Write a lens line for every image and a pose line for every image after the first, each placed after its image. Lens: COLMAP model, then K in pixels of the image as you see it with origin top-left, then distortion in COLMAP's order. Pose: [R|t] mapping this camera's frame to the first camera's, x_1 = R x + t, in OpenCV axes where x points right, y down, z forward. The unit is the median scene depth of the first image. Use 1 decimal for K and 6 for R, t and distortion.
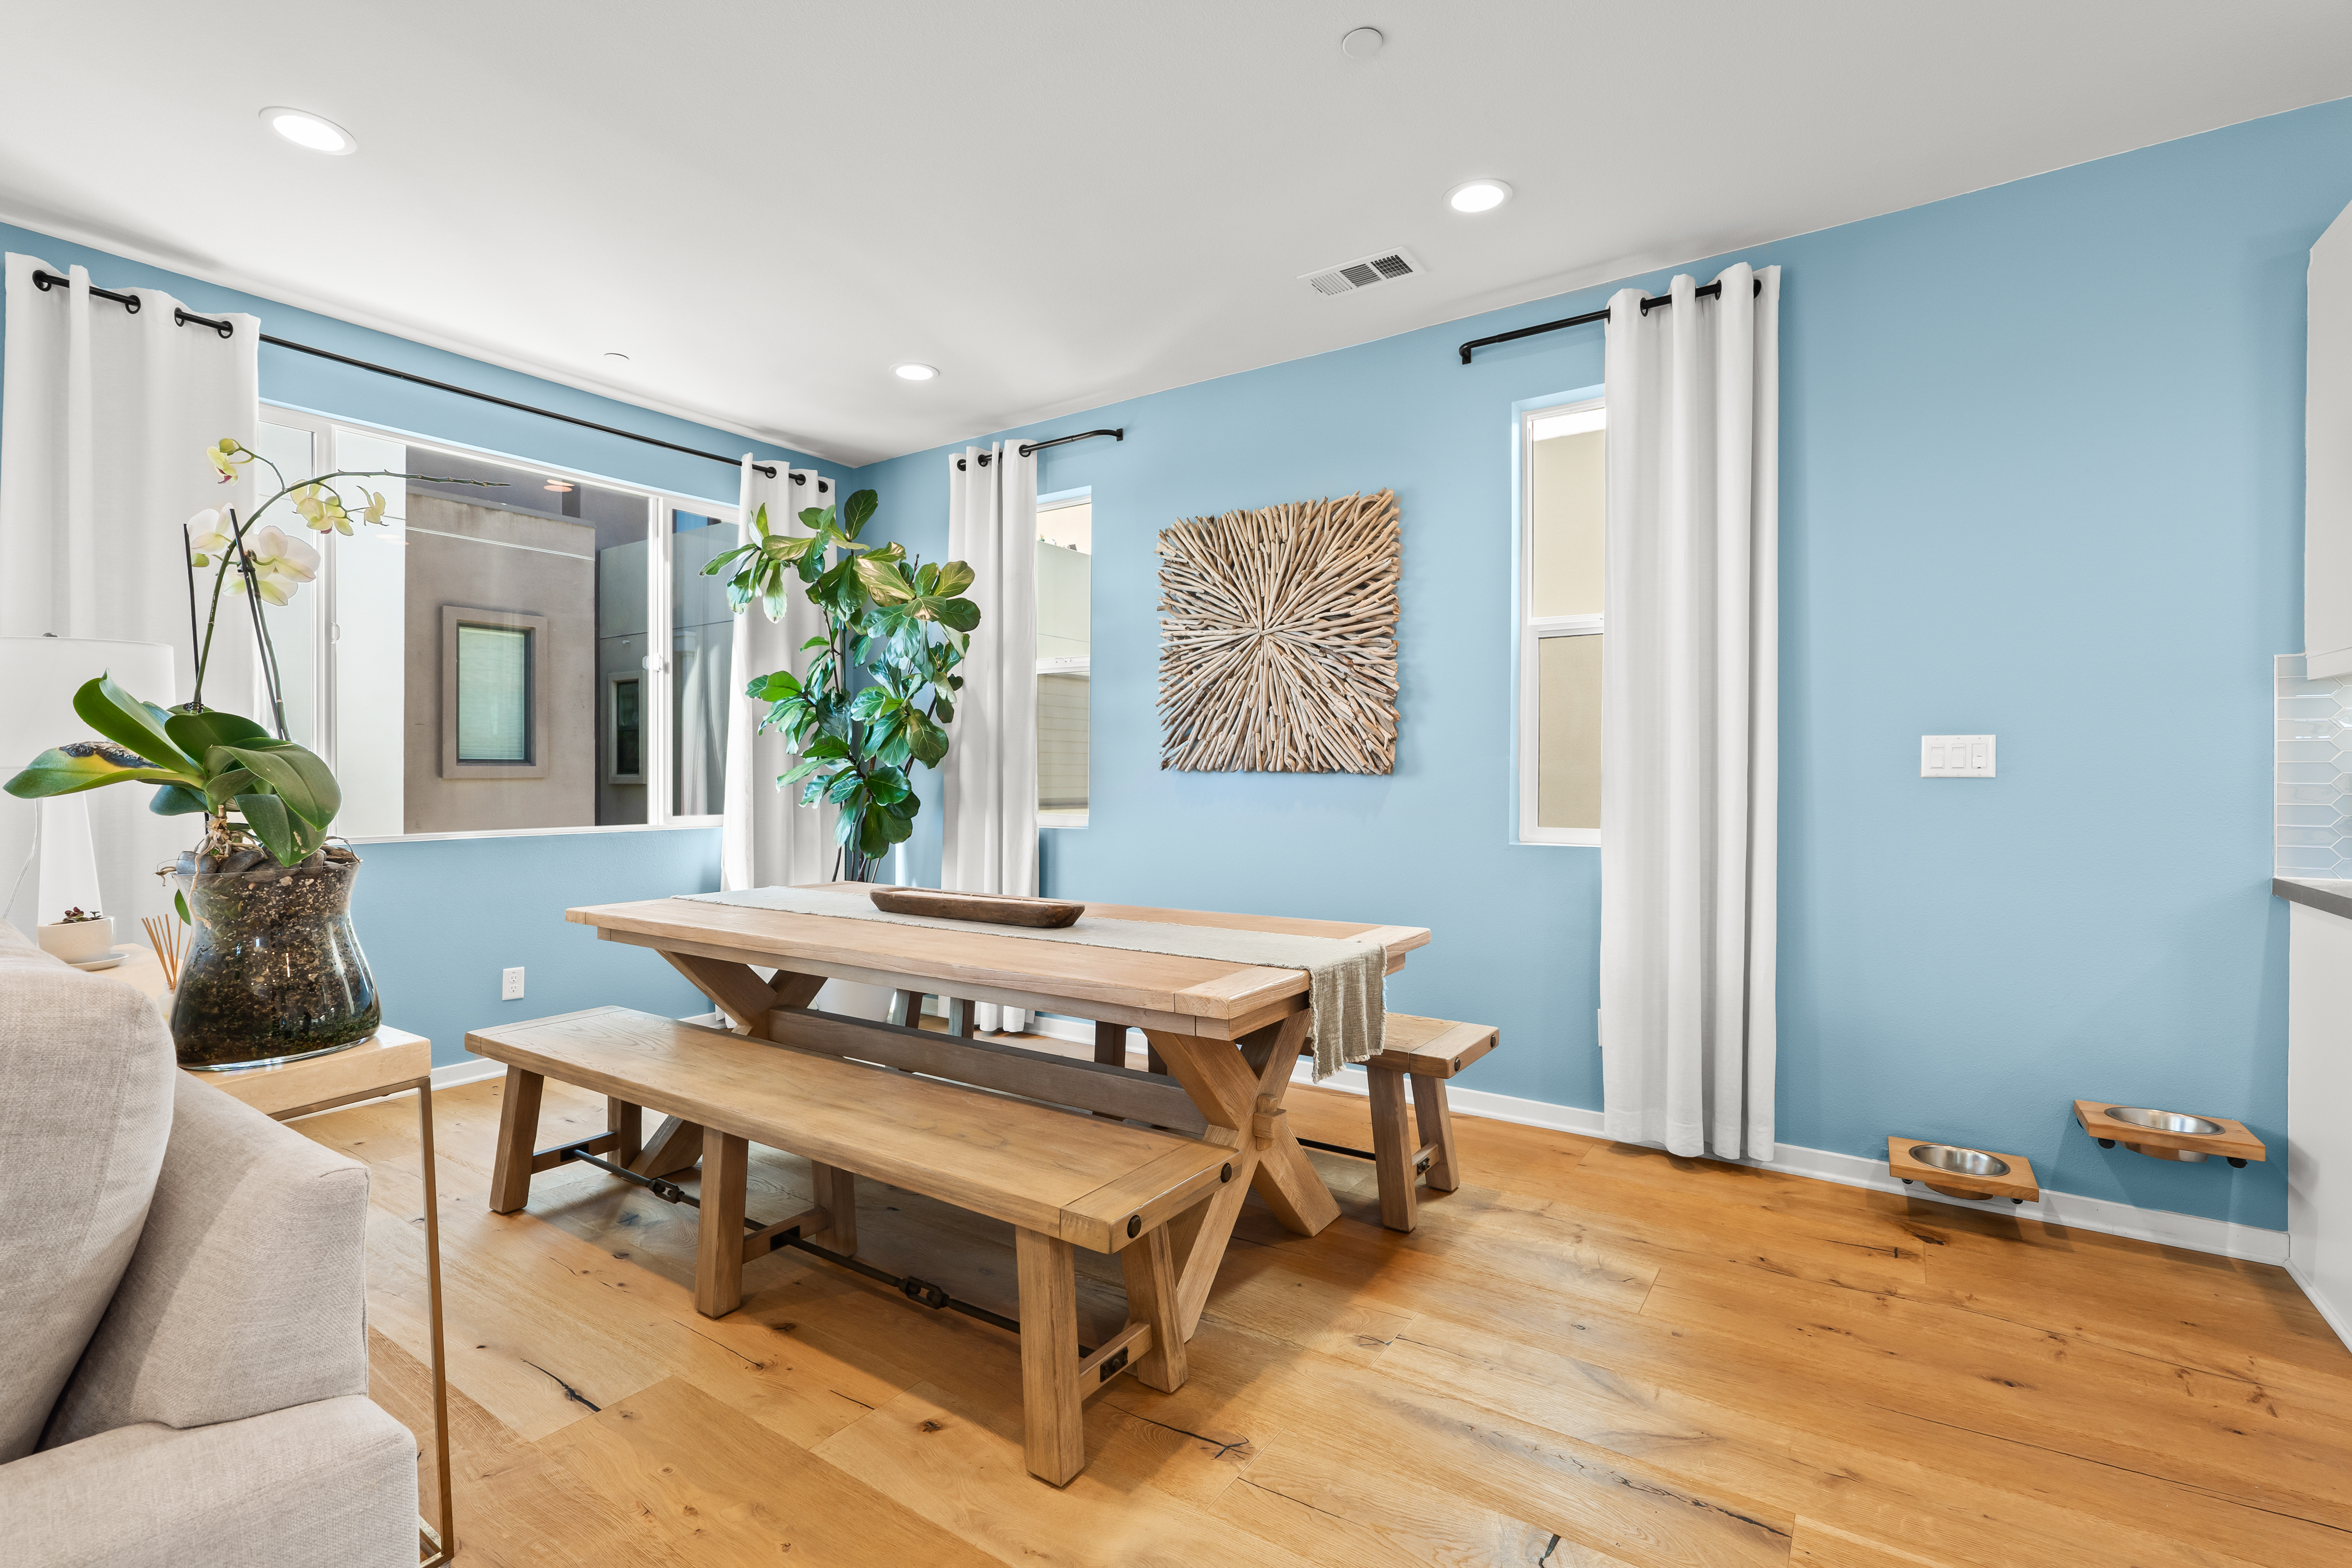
lens RADIAL K [[1053.9, 0, 1176.0], [0, 1053.9, 784.0], [0, 0, 1]] dist [-0.018792, 0.007656]
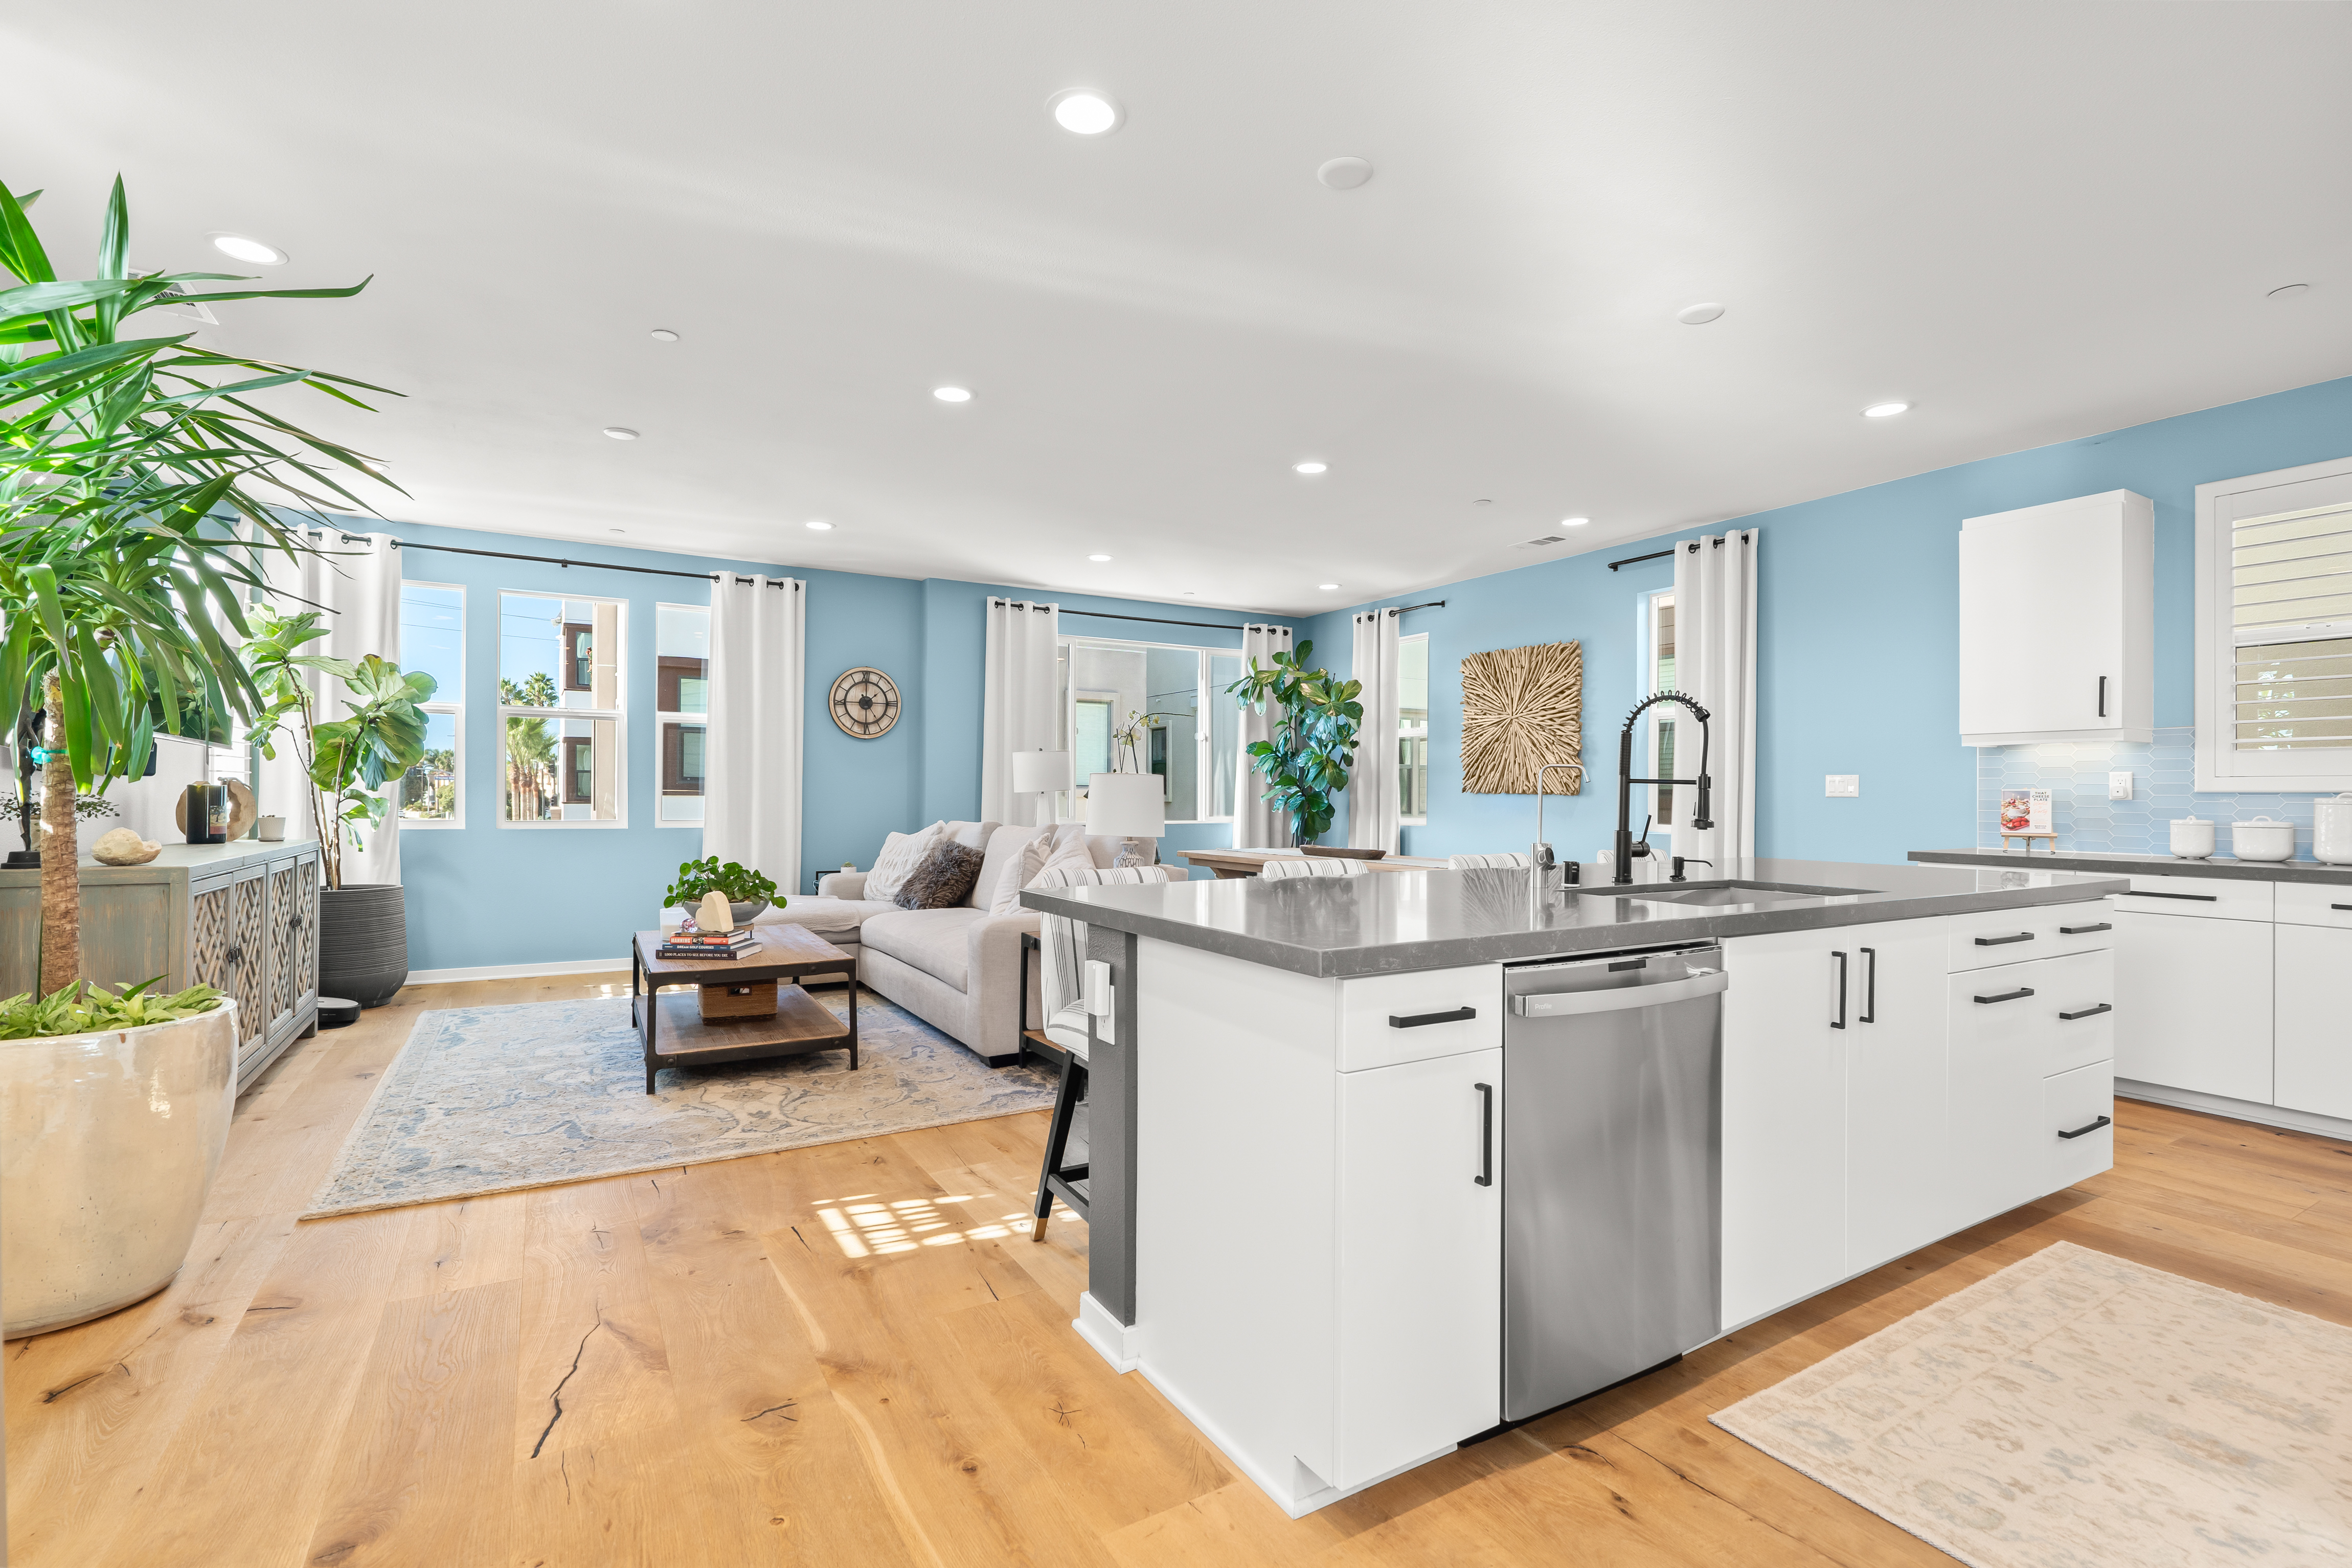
lens RADIAL K [[1049.7, 0, 1172.9], [0, 1049.7, 796.3], [0, 0, 1]] dist [0.000661, 0.000587]
pose [[0.902857, 0.002582, -0.429932, 0.343869], [-0.006349, 0.999953, -0.007327, 0.010328], [0.429893, 0.009344, 0.902831, -0.917947]]
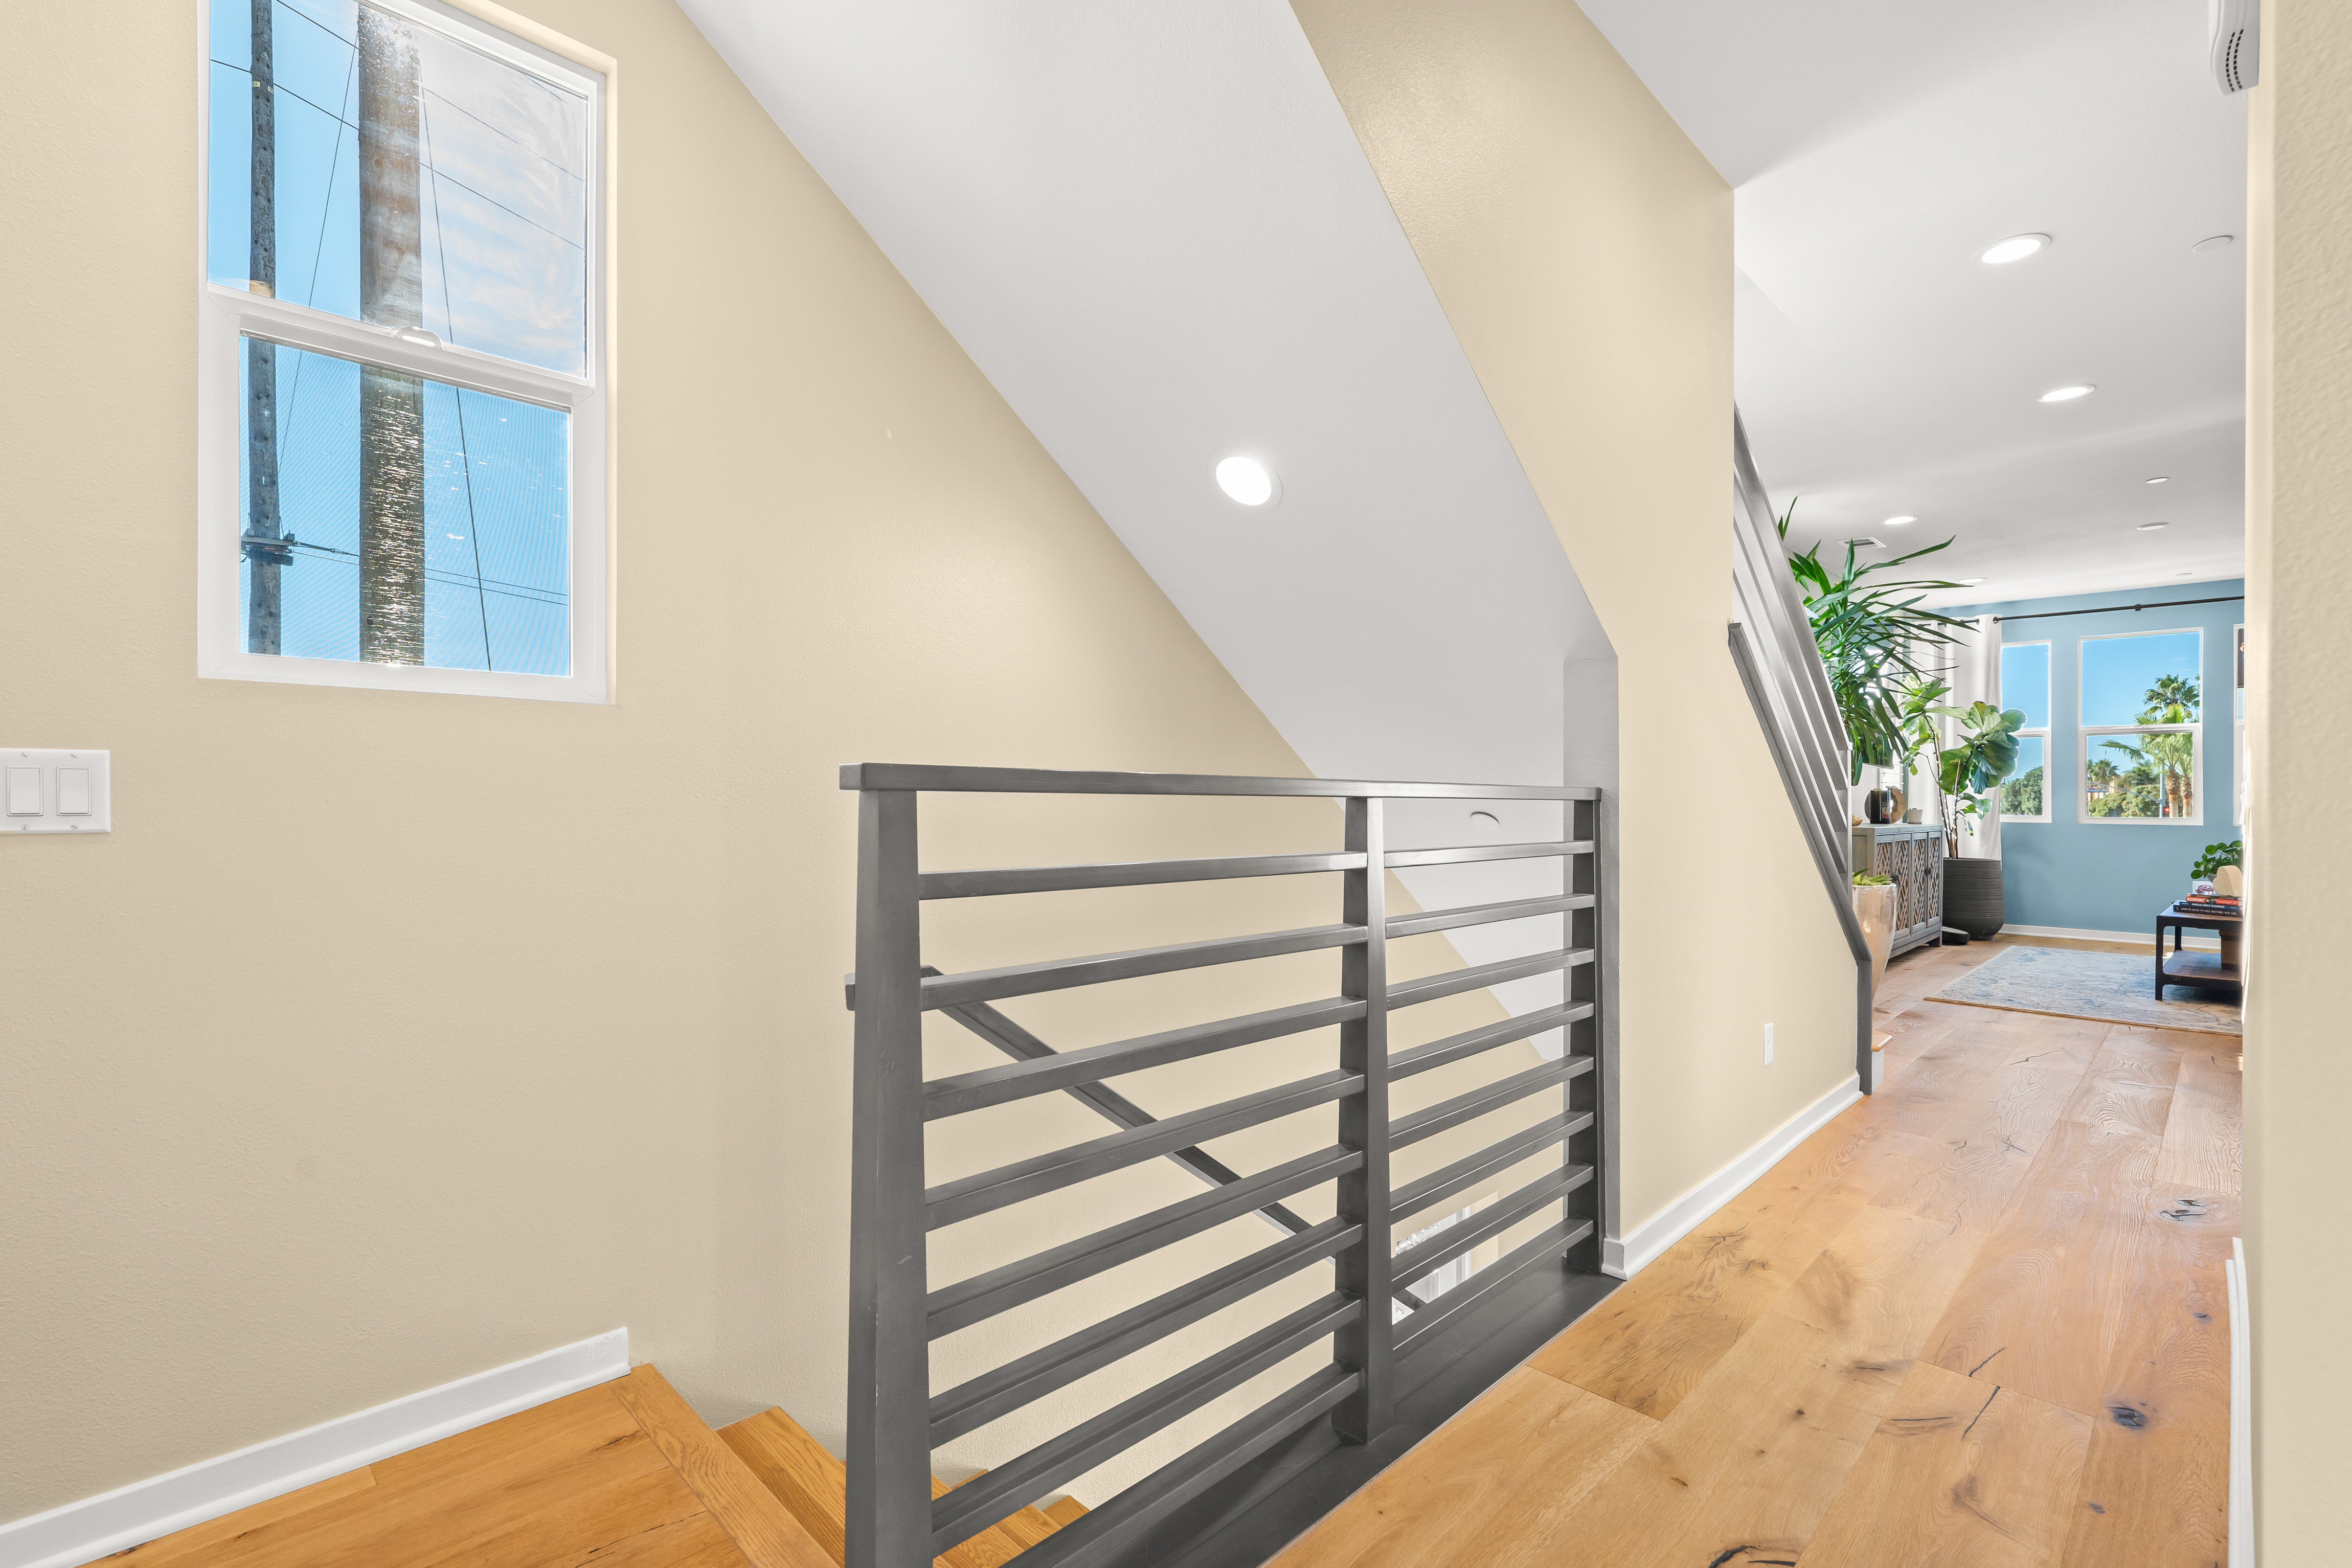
lens RADIAL K [[1049.7, 0, 1172.9], [0, 1049.7, 796.3], [0, 0, 1]] dist [0.000661, 0.000587]
pose [[-0.202679, -0.008529, -0.979208, 1.207739], [-0.012339, 0.999905, -0.006155, 0.039214], [0.979168, 0.010835, -0.202765, -1.281641]]
